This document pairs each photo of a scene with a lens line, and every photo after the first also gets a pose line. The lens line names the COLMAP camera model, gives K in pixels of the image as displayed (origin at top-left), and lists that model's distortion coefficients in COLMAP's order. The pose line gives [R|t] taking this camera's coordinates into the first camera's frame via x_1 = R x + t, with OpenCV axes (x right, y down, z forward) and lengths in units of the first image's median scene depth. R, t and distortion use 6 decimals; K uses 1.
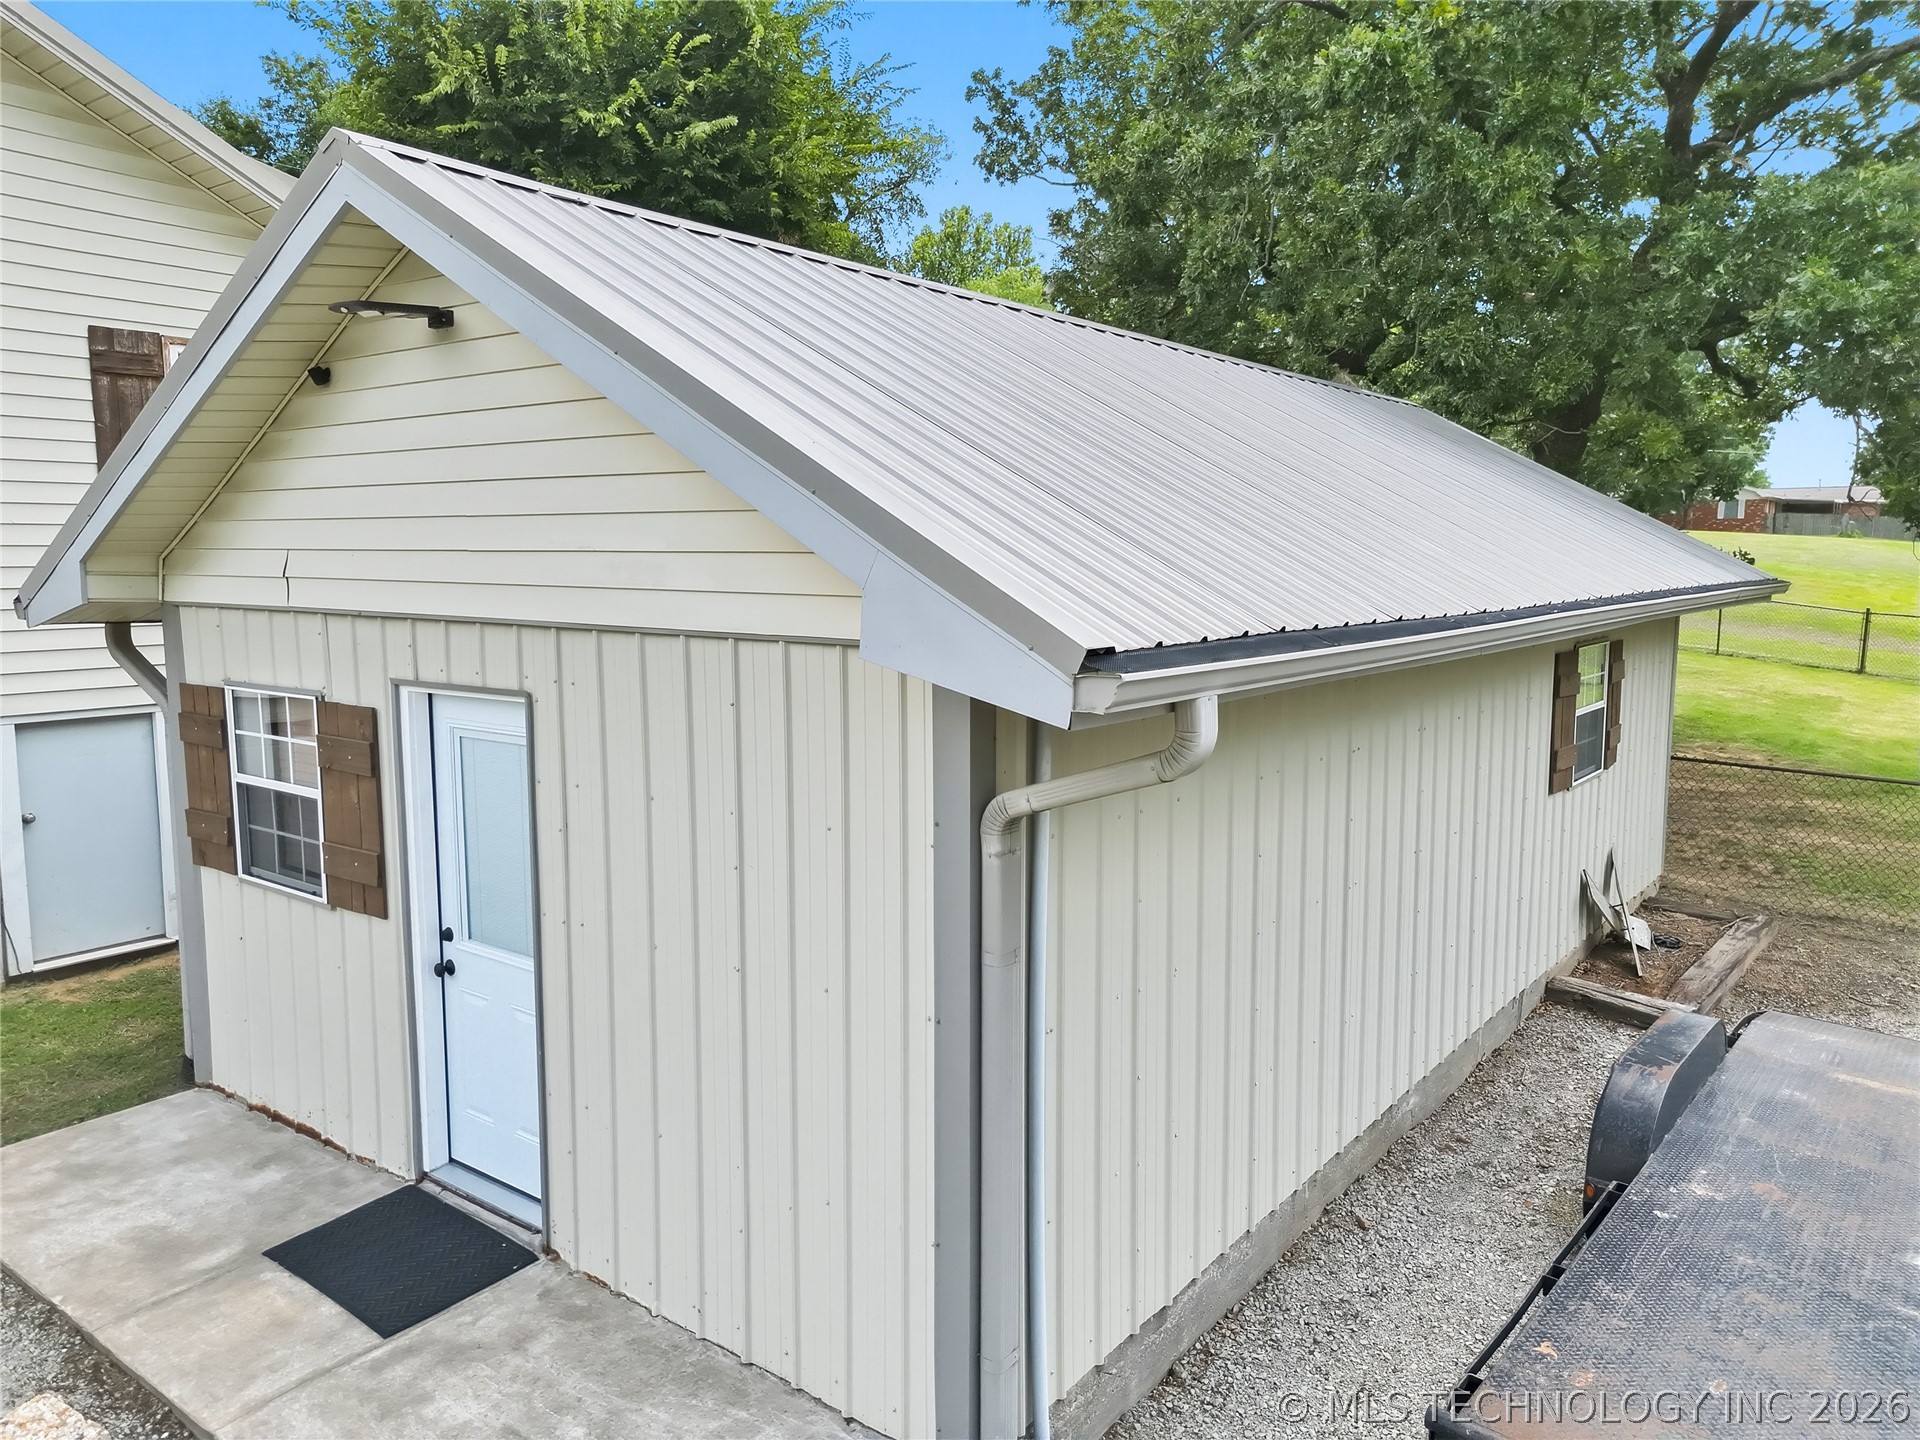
lens RADIAL K [[1353.4, 0, 966.9], [0, 1353.4, 725.7], [0, 0, 1]] dist [0.064429, -0.052313]
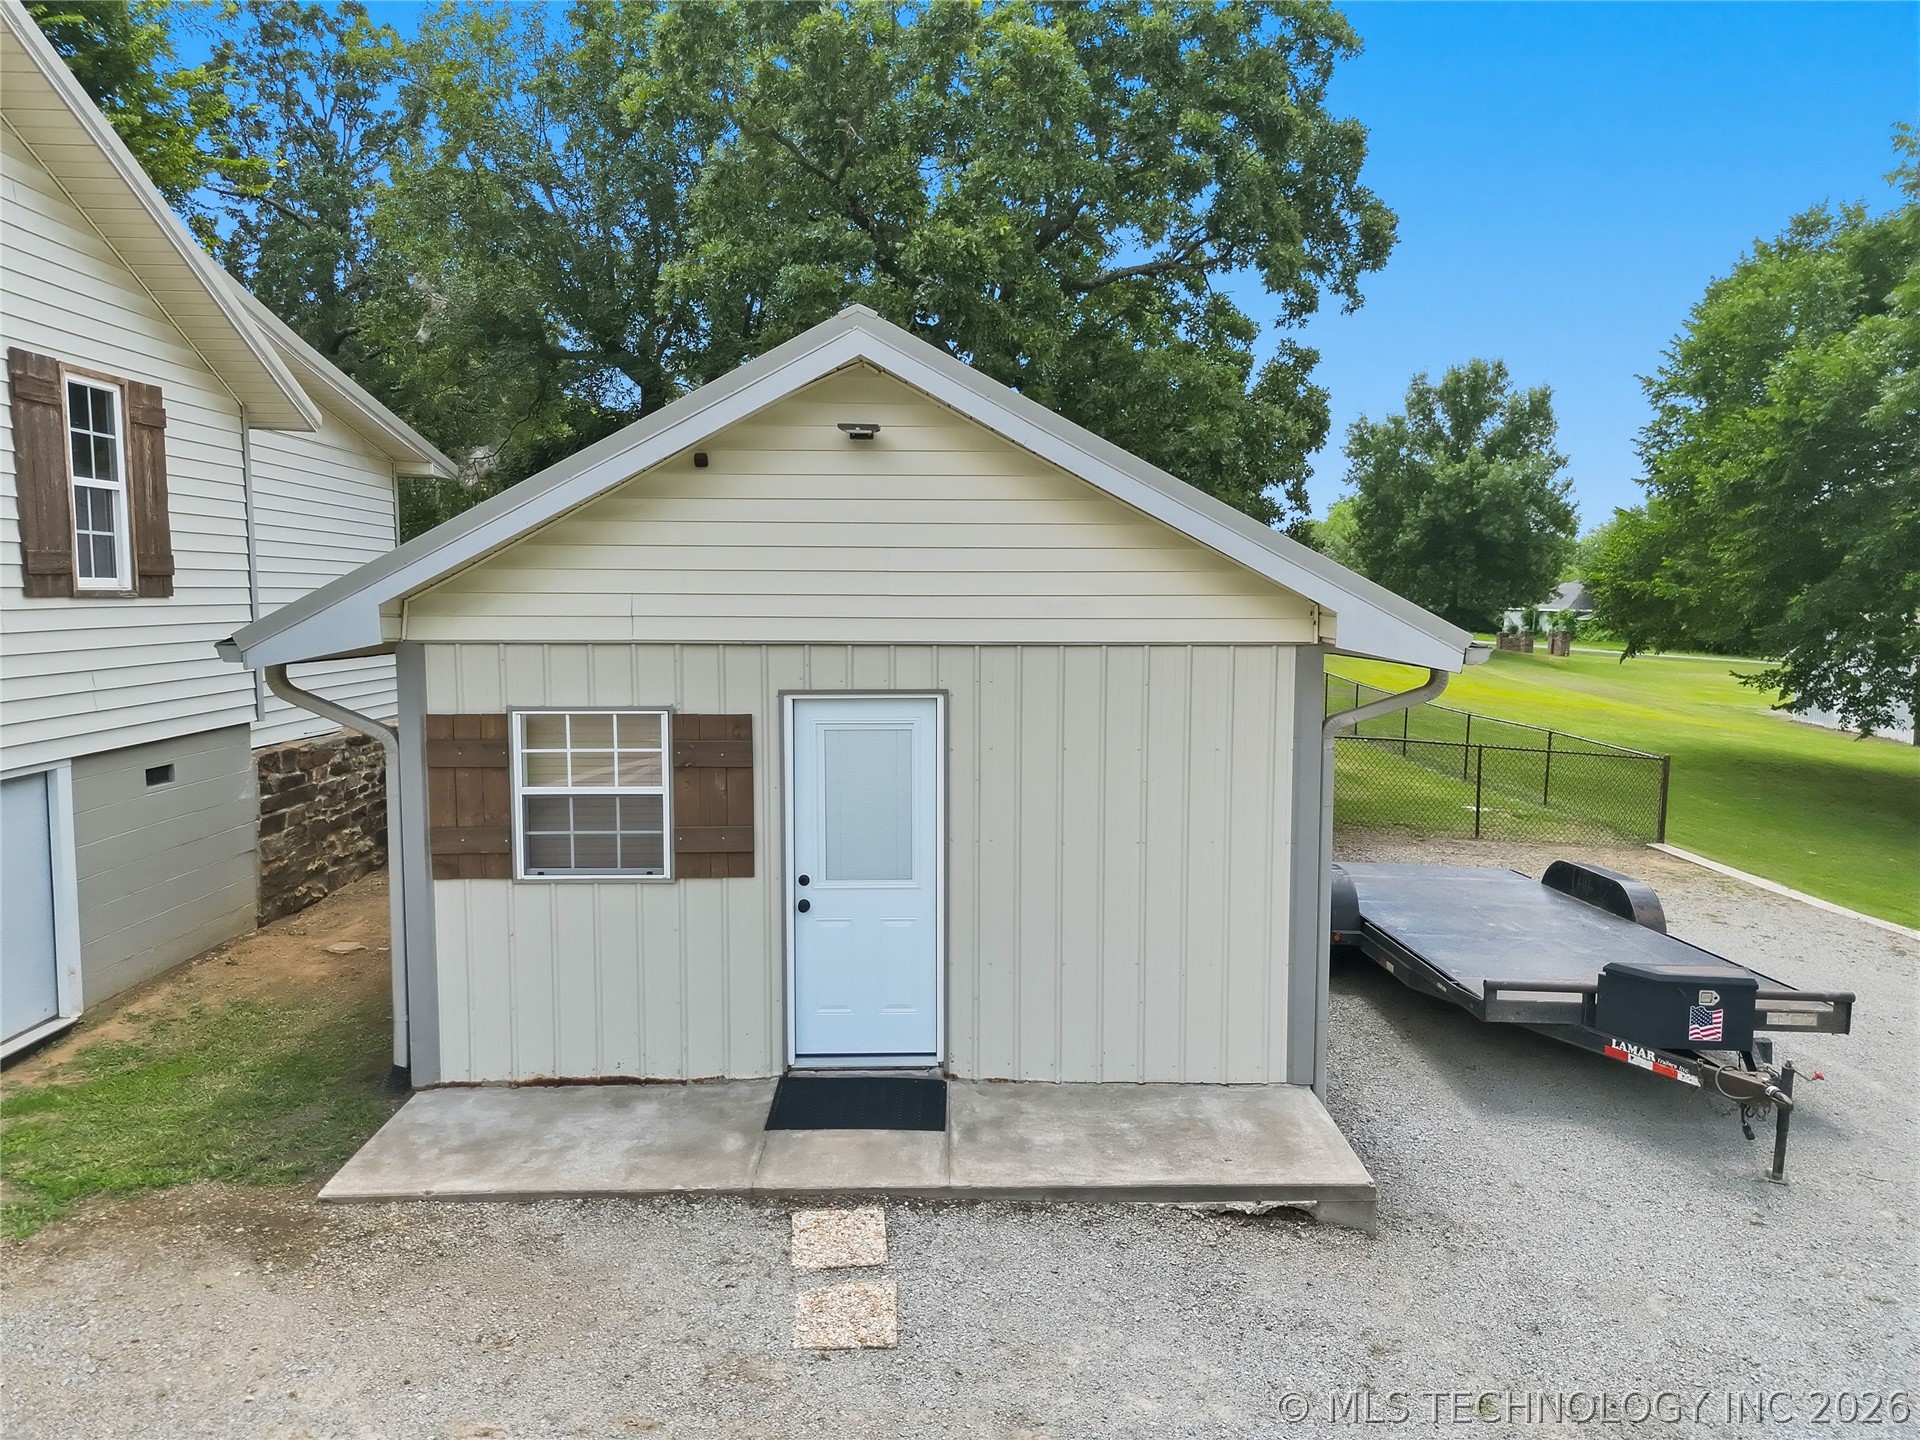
lens RADIAL K [[1353.4, 0, 968.1], [0, 1353.4, 712.4], [0, 0, 1]] dist [0.064429, -0.052313]
pose [[0.777816, -0.056481, 0.625950, -1.058812], [0.077836, 0.996943, -0.006763, 0.010143], [-0.623654, 0.053981, 0.779834, -0.141560]]
